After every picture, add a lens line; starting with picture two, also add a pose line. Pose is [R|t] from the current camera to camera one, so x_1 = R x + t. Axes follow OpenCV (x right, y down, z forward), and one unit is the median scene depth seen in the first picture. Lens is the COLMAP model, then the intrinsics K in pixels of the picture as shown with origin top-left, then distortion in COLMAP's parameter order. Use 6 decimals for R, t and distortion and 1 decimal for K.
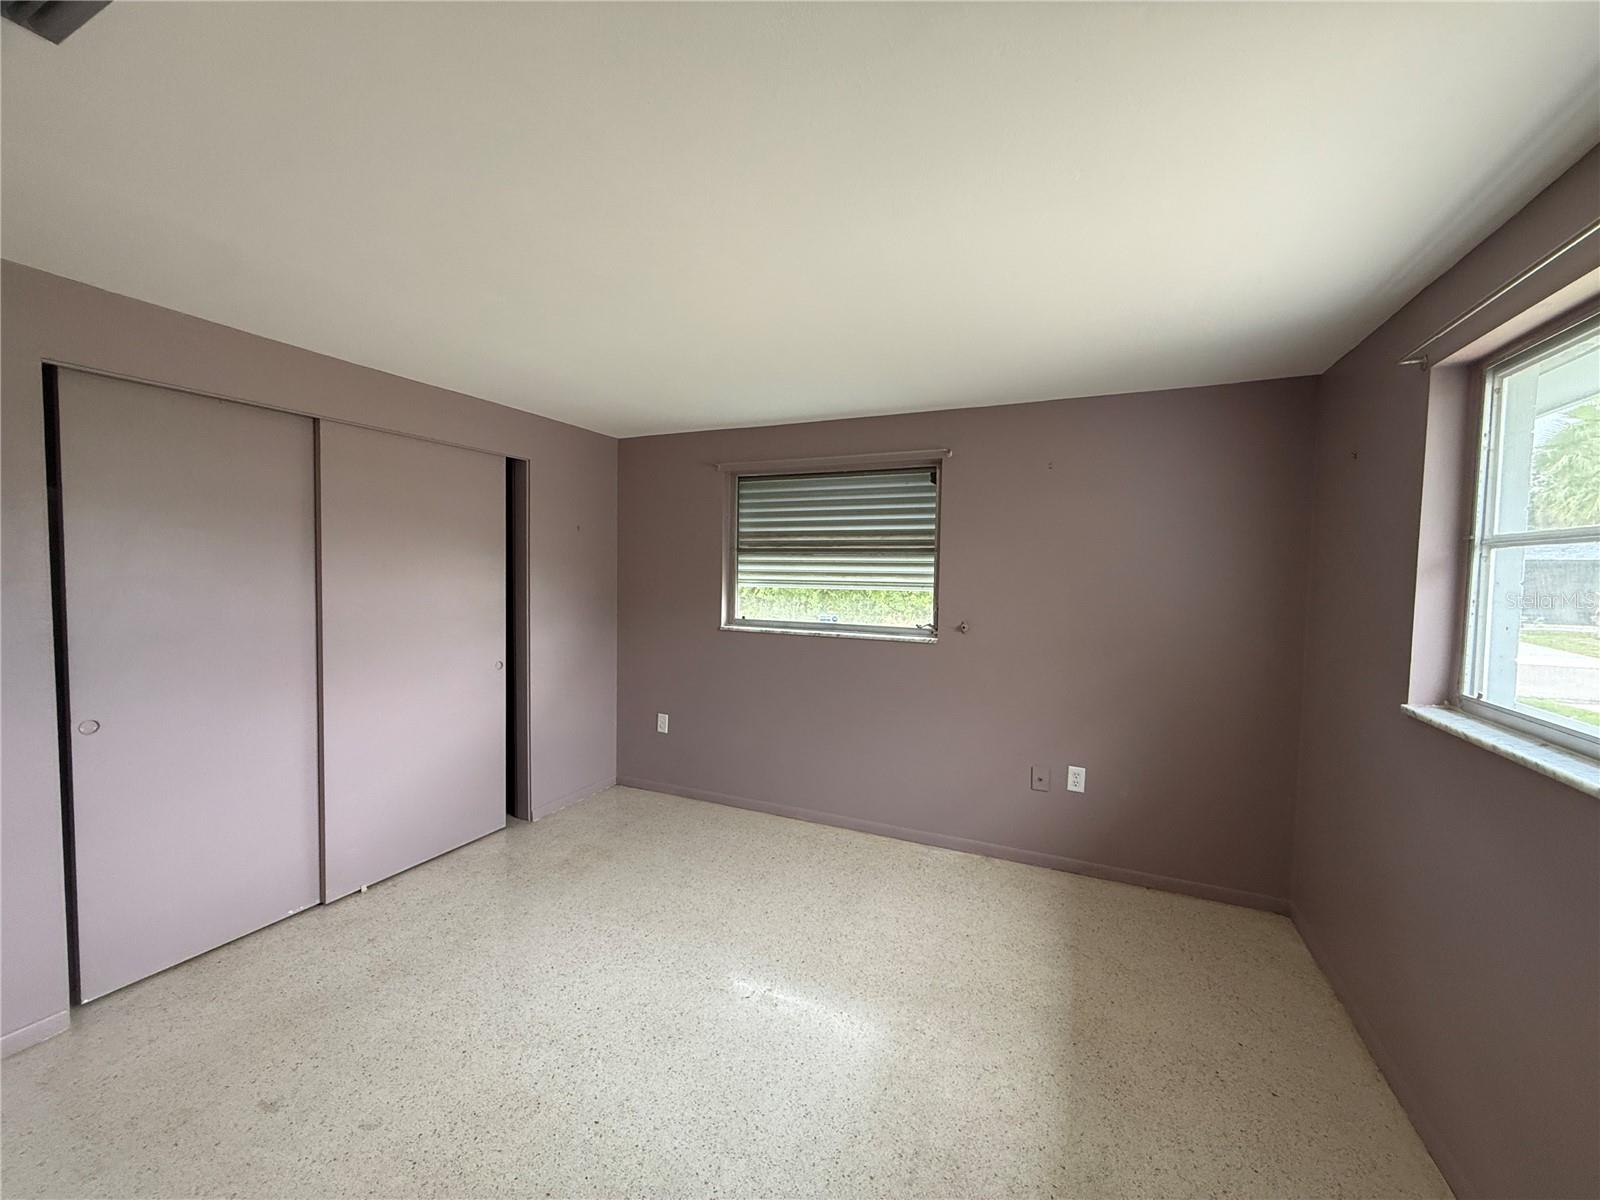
lens RADIAL K [[637.8, 0, 794.2], [0, 637.8, 598.6], [0, 0, 1]] dist [-0.000127, 0.000037]
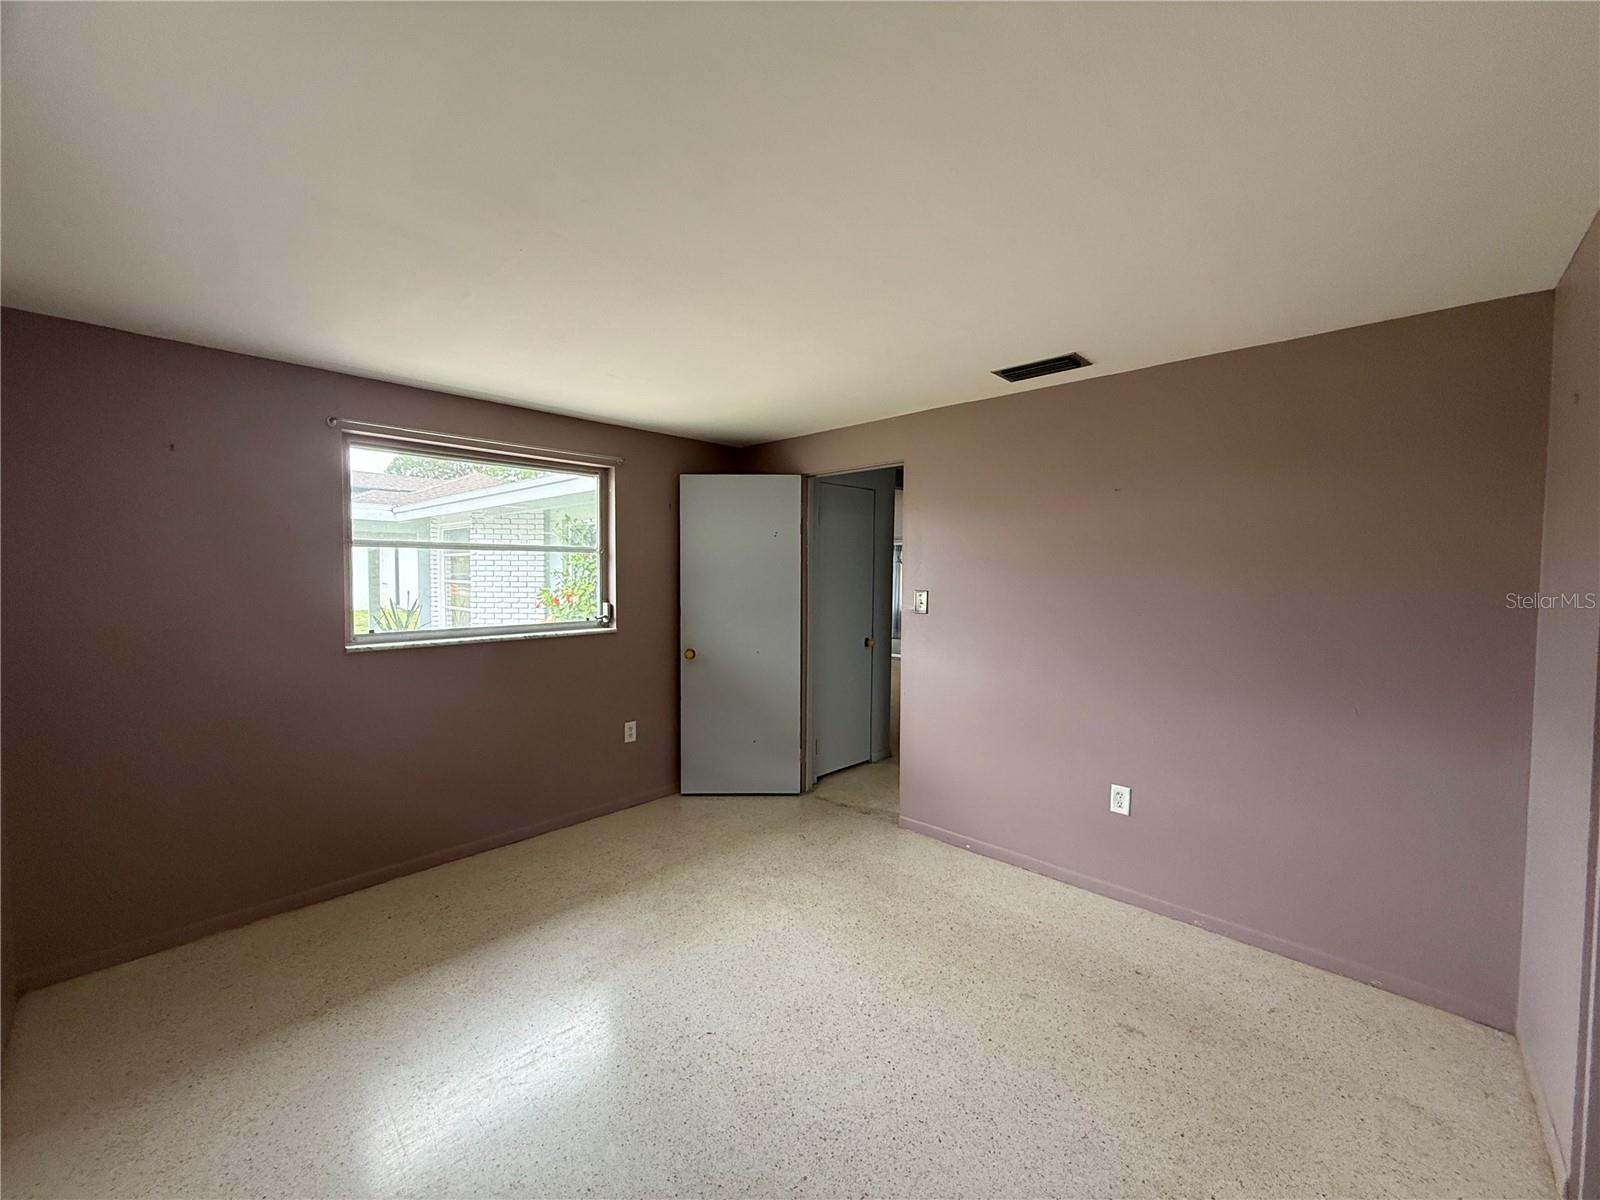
lens RADIAL K [[637.8, 0, 794.2], [0, 637.8, 598.6], [0, 0, 1]] dist [-0.000127, 0.000037]
pose [[-0.946901, -0.032909, 0.319835, -0.308341], [-0.003413, 0.995721, 0.092347, -0.054655], [-0.321506, 0.086352, -0.942962, 1.184494]]
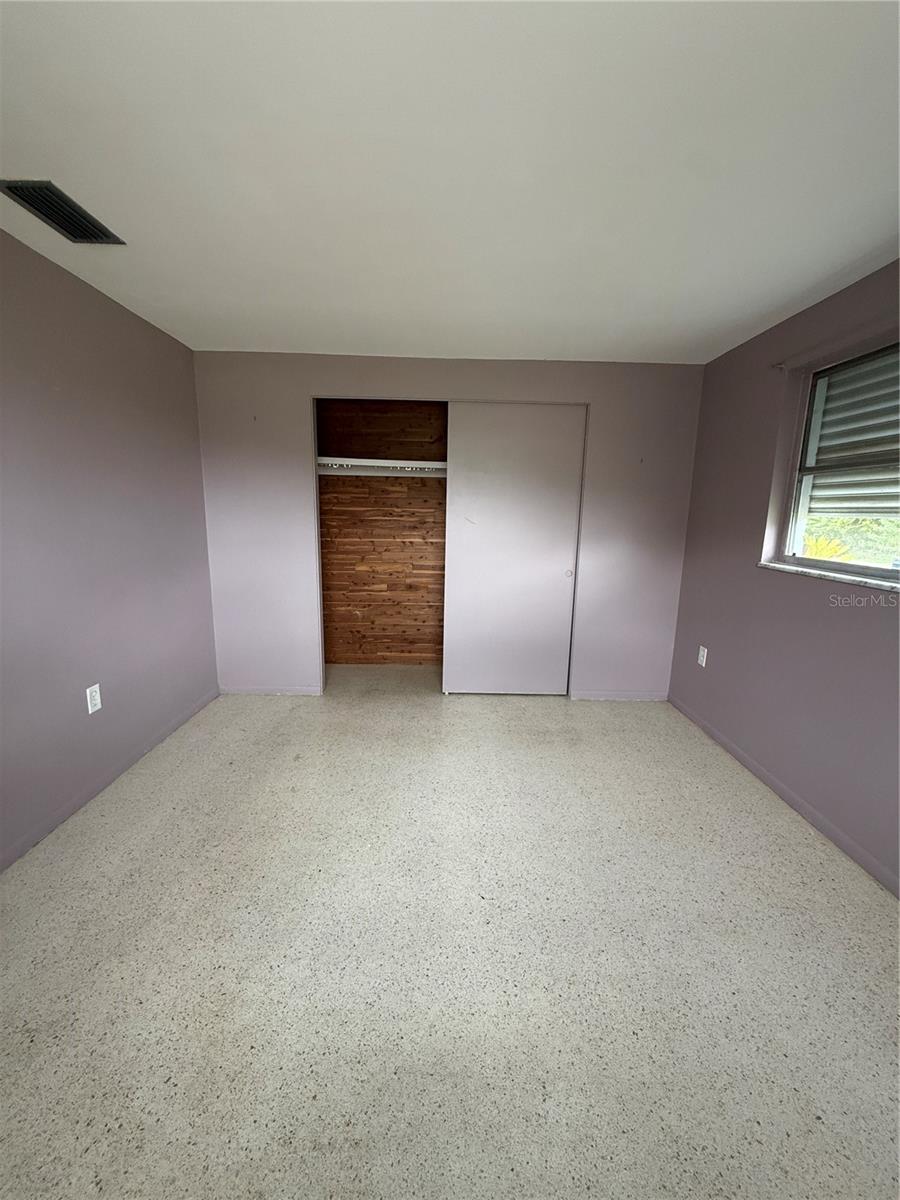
lens RADIAL K [[478.3, 0, 449.9], [0, 478.3, 594.9], [0, 0, 1]] dist [-0.000127, 0.000037]
pose [[0.428371, 0.154457, -0.890304, 0.346637], [-0.056128, 0.987928, 0.144387, 0.020971], [0.901858, -0.011880, 0.431870, 0.416482]]
